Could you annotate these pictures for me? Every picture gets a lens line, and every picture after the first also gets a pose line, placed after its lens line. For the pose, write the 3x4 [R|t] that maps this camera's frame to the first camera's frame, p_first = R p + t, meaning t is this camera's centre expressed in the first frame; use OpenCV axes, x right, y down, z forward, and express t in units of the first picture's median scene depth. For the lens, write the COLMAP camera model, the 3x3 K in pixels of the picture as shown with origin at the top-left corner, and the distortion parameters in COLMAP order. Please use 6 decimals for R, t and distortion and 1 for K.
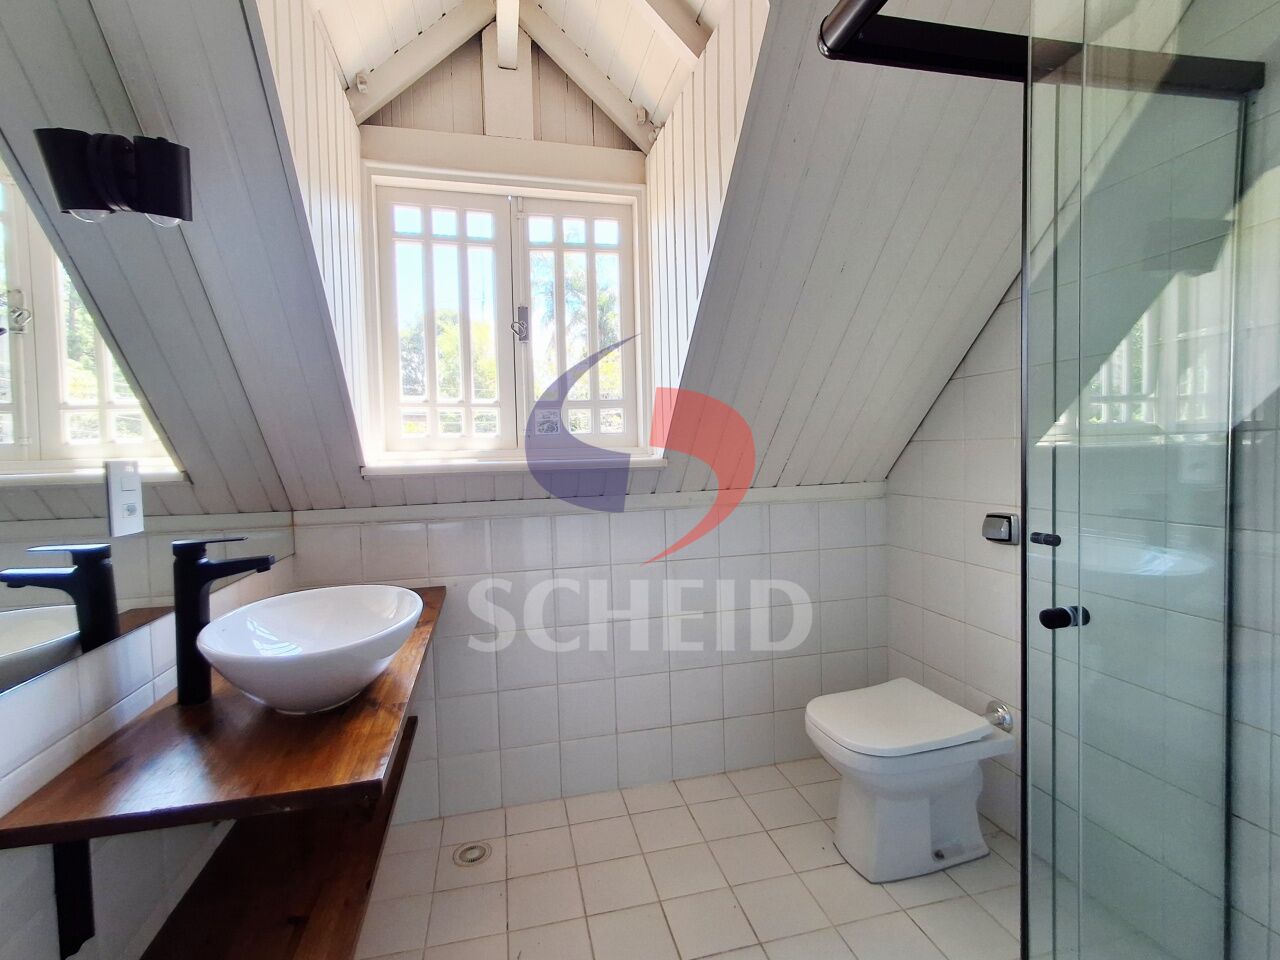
lens RADIAL K [[563.7, 0, 646.2], [0, 563.7, 479.0], [0, 0, 1]] dist [-0.021121, -0.000457]
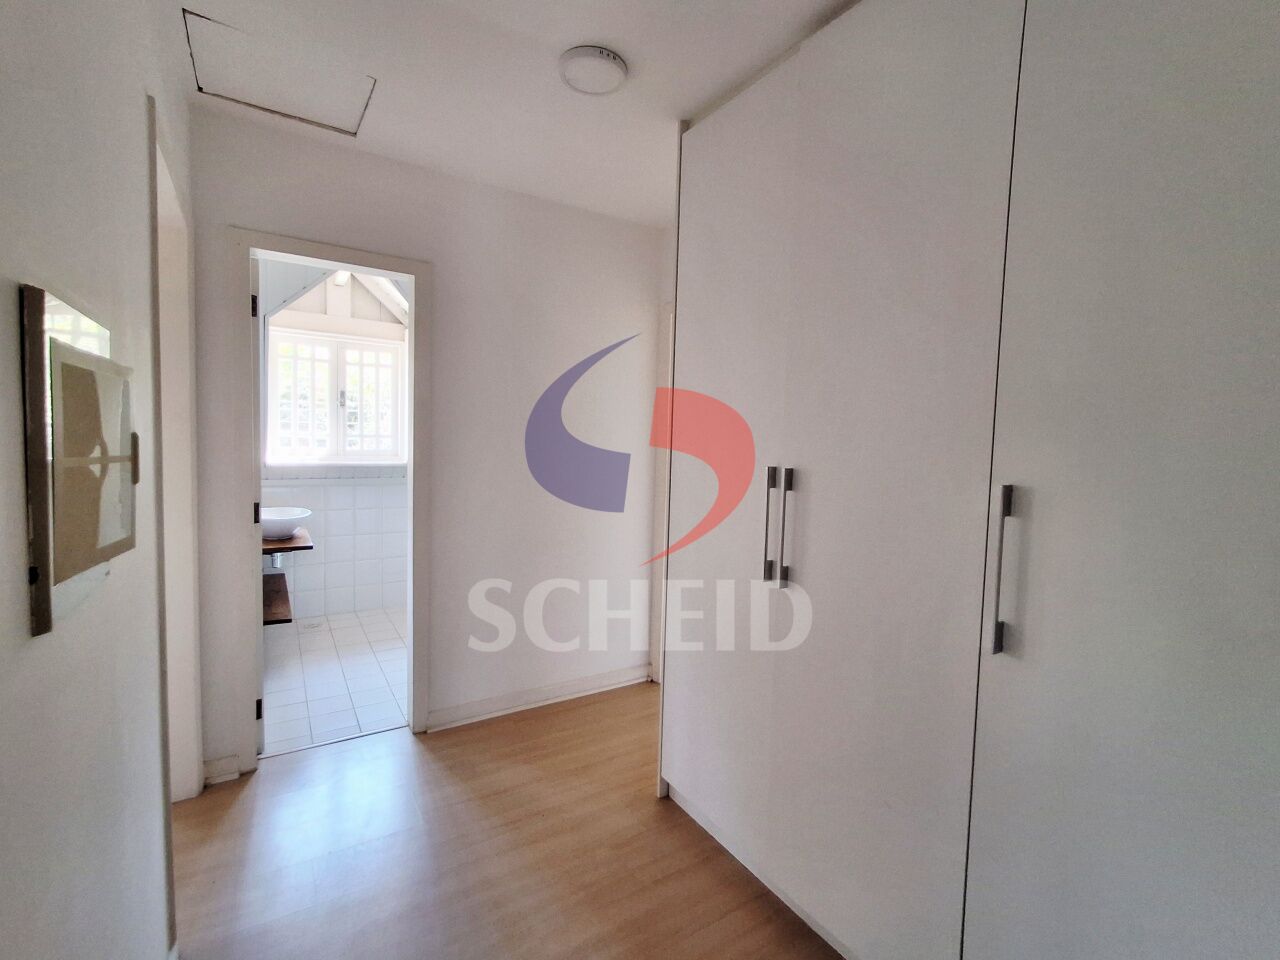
lens RADIAL K [[563.7, 0, 646.2], [0, 563.7, 479.0], [0, 0, 1]] dist [-0.021121, -0.000457]
pose [[0.945376, 0.033780, 0.324227, 0.208707], [-0.039822, 0.999135, 0.012014, -0.037049], [-0.323541, -0.024269, 0.945903, -1.487272]]
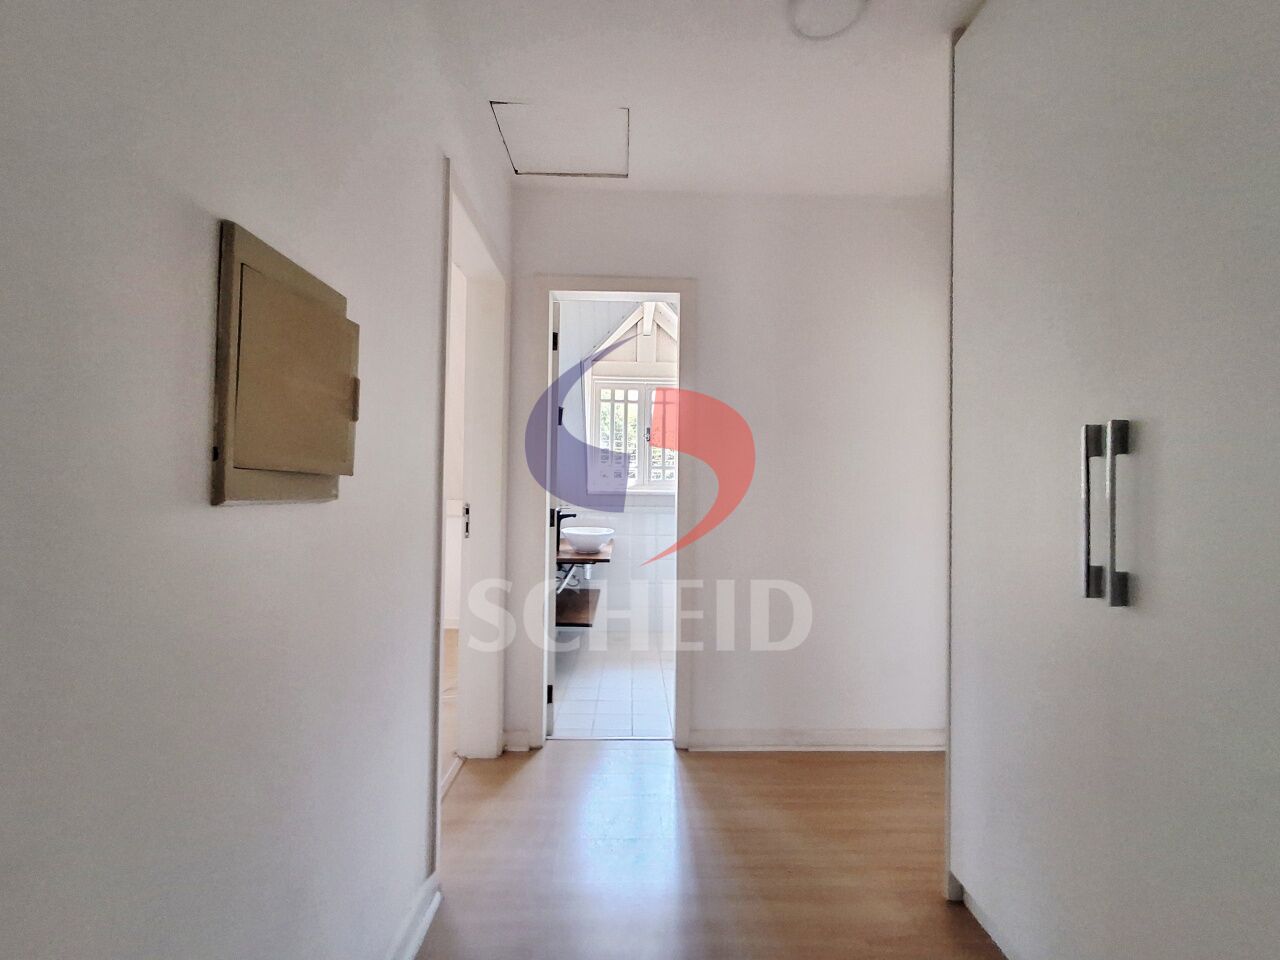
lens RADIAL K [[563.7, 0, 646.2], [0, 563.7, 479.0], [0, 0, 1]] dist [-0.021121, -0.000457]
pose [[0.974221, 0.038267, -0.222326, 0.331354], [-0.050695, 0.997438, -0.050463, 0.041480], [0.219826, 0.060433, 0.973665, -1.403060]]
